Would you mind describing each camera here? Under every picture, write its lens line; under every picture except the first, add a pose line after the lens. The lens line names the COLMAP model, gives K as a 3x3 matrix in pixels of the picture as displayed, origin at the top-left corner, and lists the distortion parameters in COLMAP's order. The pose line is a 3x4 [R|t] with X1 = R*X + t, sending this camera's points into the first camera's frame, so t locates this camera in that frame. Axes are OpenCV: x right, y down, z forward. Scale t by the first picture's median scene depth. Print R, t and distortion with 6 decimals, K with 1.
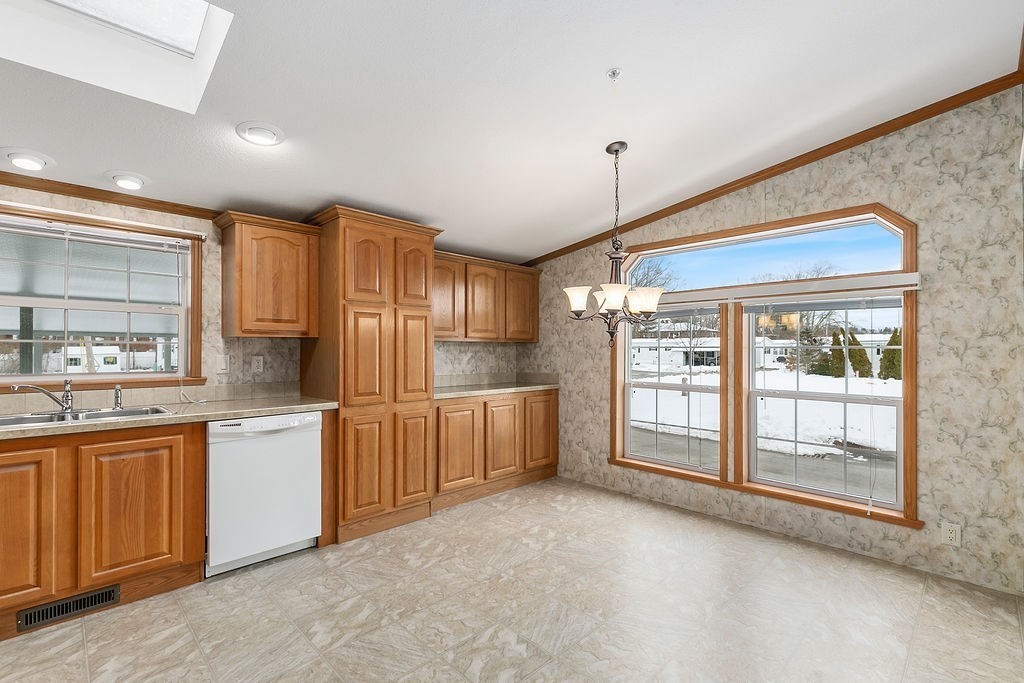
lens RADIAL K [[457.4, 0, 503.8], [0, 457.4, 346.6], [0, 0, 1]] dist [0.004920, -0.000185]
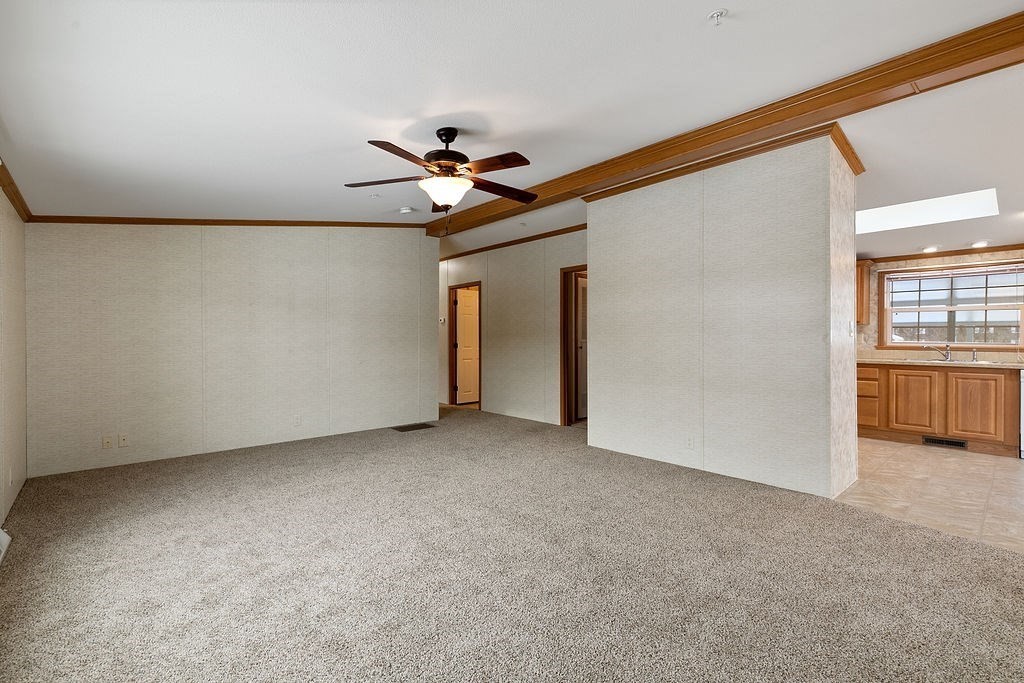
lens RADIAL K [[457.4, 0, 505.2], [0, 457.4, 341.7], [0, 0, 1]] dist [0.004920, -0.000185]
pose [[-0.038941, 0.002583, -0.999238, 1.035965], [-0.004977, 0.999984, 0.002779, 0.051088], [0.999229, 0.005082, -0.038927, -0.795278]]
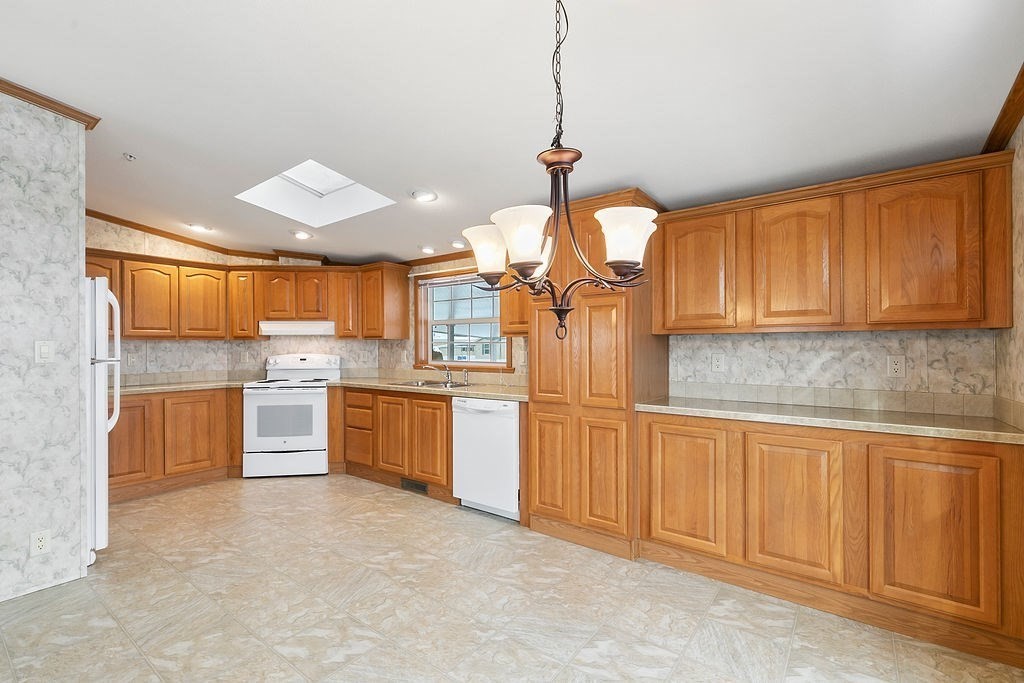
lens RADIAL K [[457.4, 0, 508.7], [0, 457.4, 343.6], [0, 0, 1]] dist [0.004920, -0.000185]
pose [[0.150761, -0.011393, -0.988505, 0.693144], [0.007196, 0.999920, -0.010427, 0.010499], [0.988544, -0.005541, 0.150831, 0.805612]]
